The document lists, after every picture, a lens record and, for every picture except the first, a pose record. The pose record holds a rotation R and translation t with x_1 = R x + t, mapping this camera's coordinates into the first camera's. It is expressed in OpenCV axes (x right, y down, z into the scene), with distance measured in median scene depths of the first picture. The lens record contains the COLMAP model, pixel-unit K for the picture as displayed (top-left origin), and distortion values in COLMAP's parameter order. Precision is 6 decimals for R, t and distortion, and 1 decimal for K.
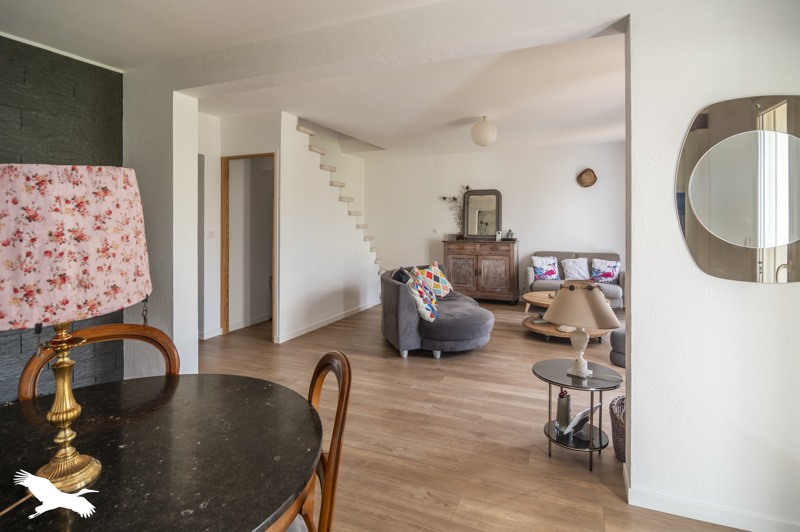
lens RADIAL K [[423.1, 0, 401.0], [0, 423.1, 224.1], [0, 0, 1]] dist [-0.001275, 0.000031]
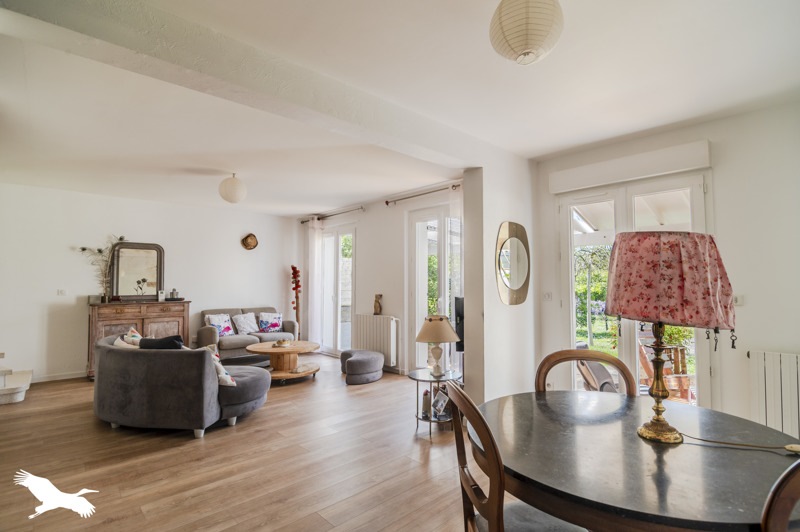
lens RADIAL K [[425.3, 0, 400.0], [0, 425.3, 266.0], [0, 0, 1]] dist [0.002007, 0.000241]
pose [[0.378337, 0.033192, 0.925072, -0.459776], [-0.002244, 0.999387, -0.034941, -0.005178], [-0.925665, 0.011144, 0.378180, 0.199569]]
